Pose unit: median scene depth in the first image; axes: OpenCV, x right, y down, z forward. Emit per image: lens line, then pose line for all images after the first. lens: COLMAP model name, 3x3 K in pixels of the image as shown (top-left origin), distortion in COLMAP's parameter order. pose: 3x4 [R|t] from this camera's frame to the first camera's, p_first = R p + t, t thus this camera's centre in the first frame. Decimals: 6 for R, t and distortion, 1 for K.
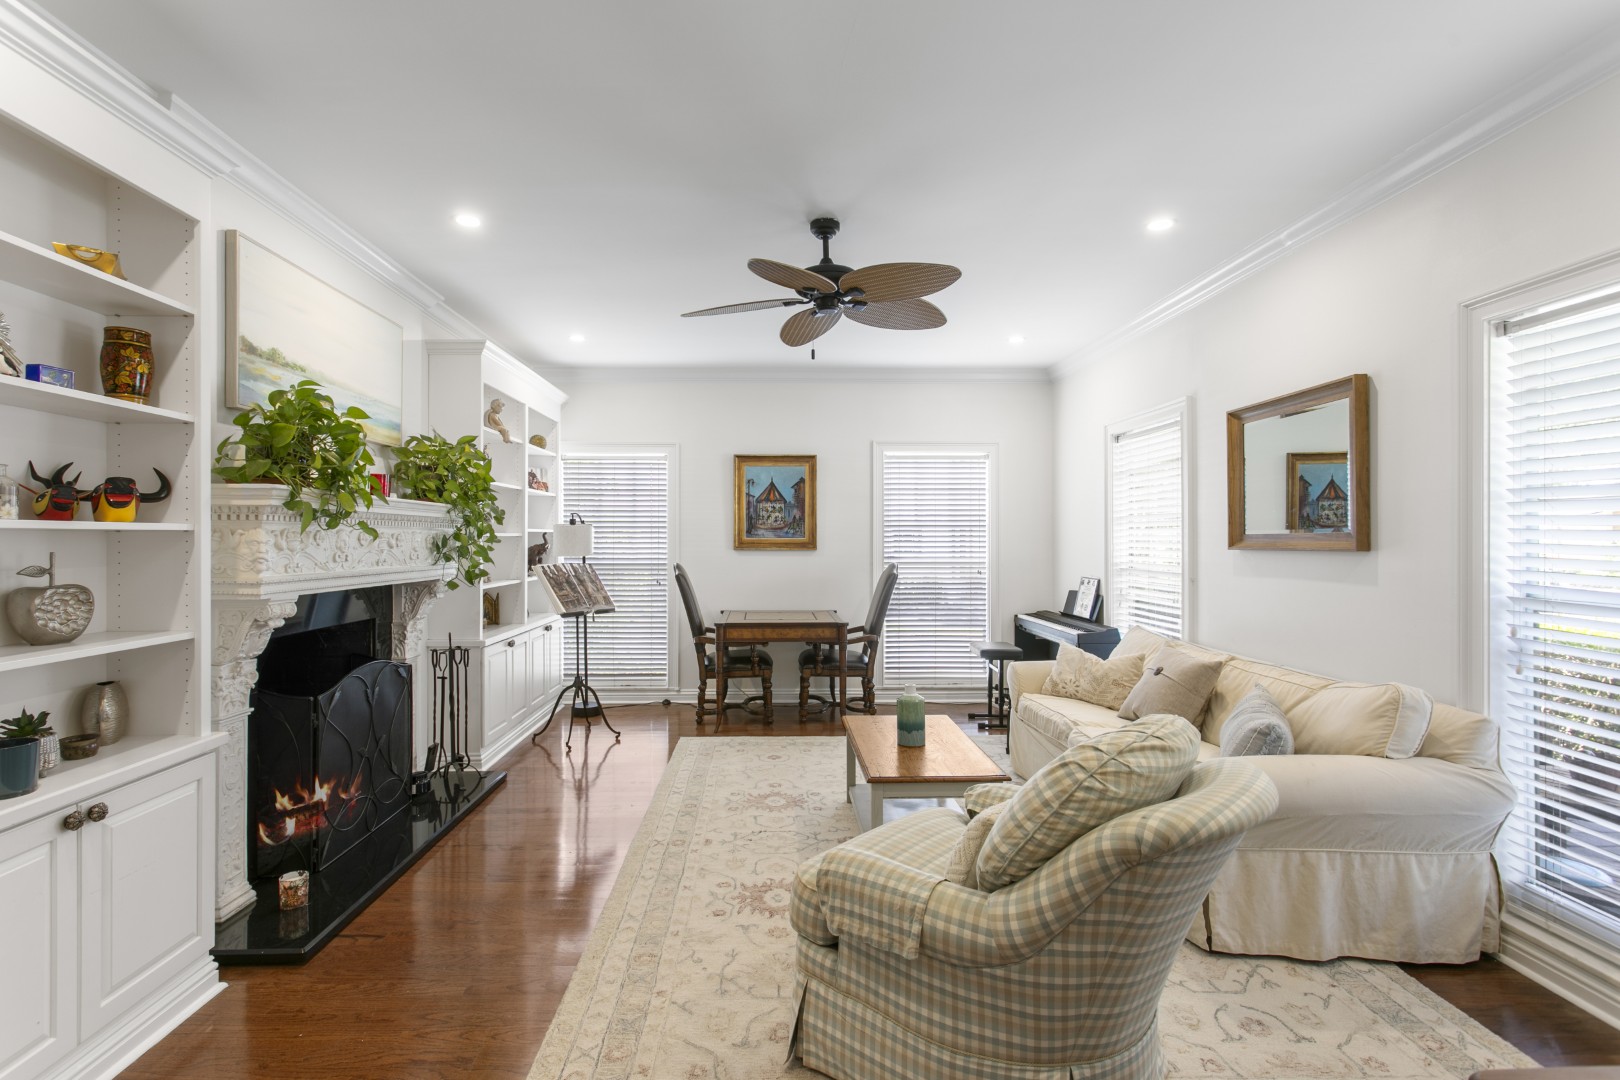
lens RADIAL K [[776.9, 0, 815.5], [0, 776.9, 536.2], [0, 0, 1]] dist [-0.004065, -0.000177]
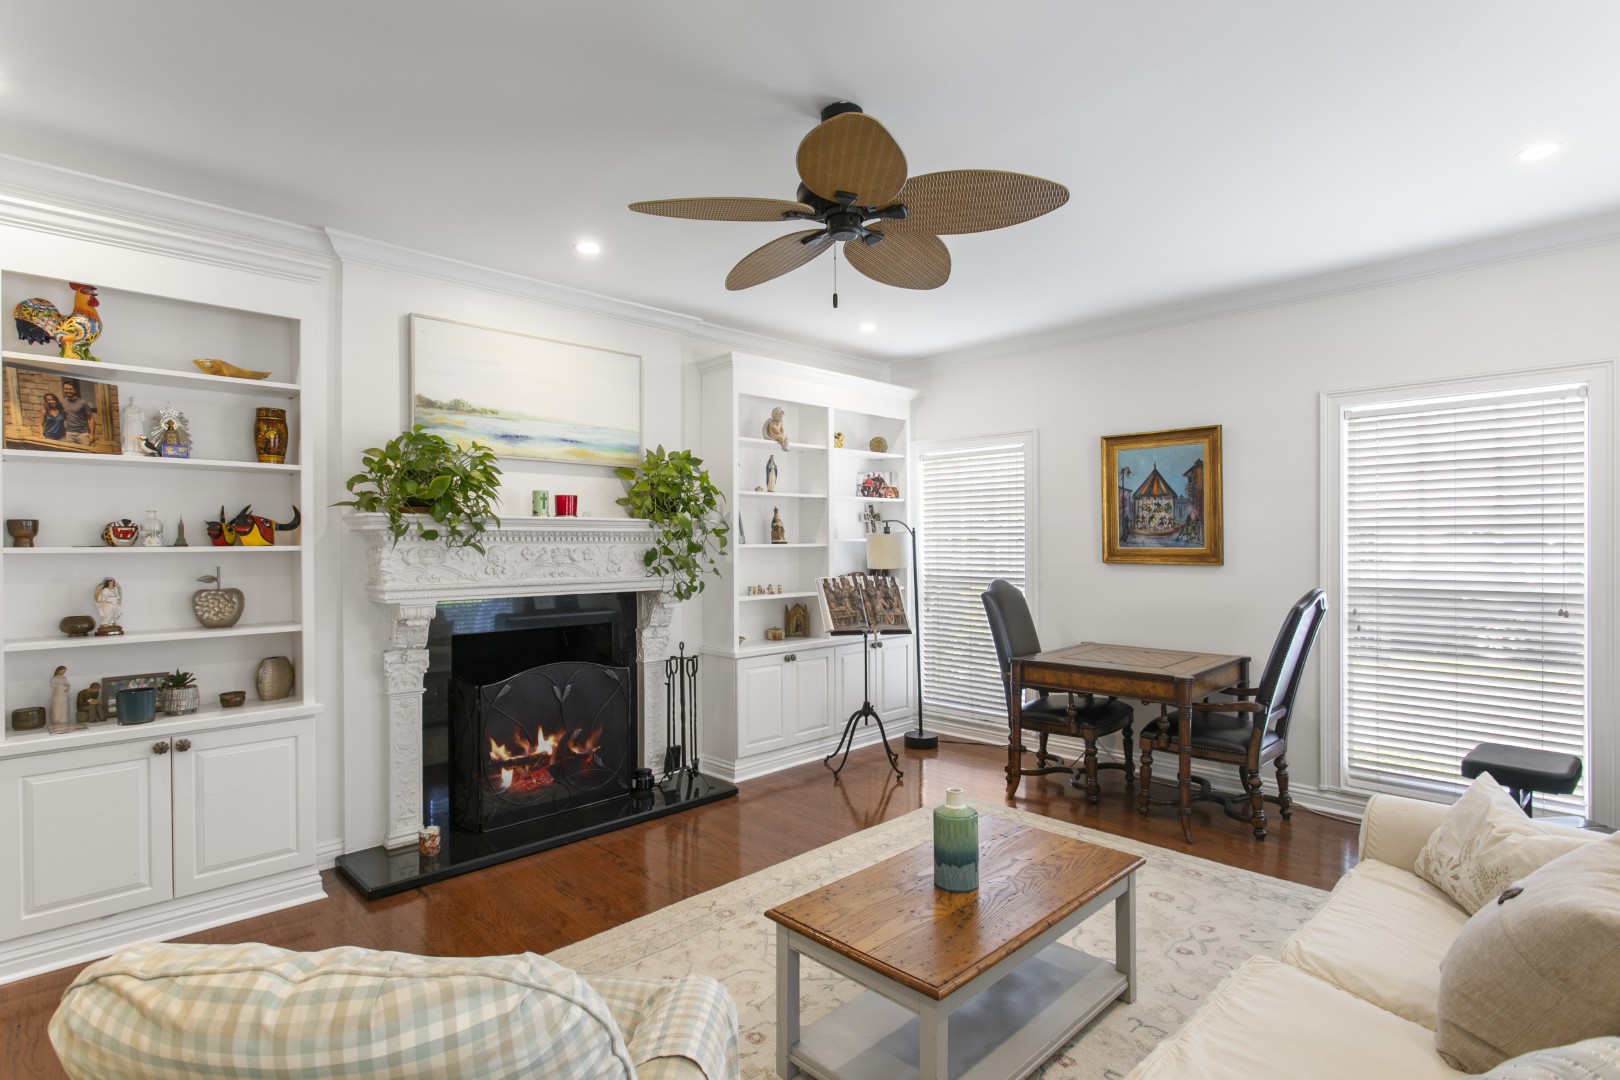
lens RADIAL K [[817.8, 0, 809.9], [0, 817.8, 547.7], [0, 0, 1]] dist [-0.003227, 0.000909]
pose [[0.657669, 0.002183, -0.753304, 0.336807], [0.007426, 0.999928, 0.009381, -0.007603], [0.753270, -0.011764, 0.657606, 0.292495]]
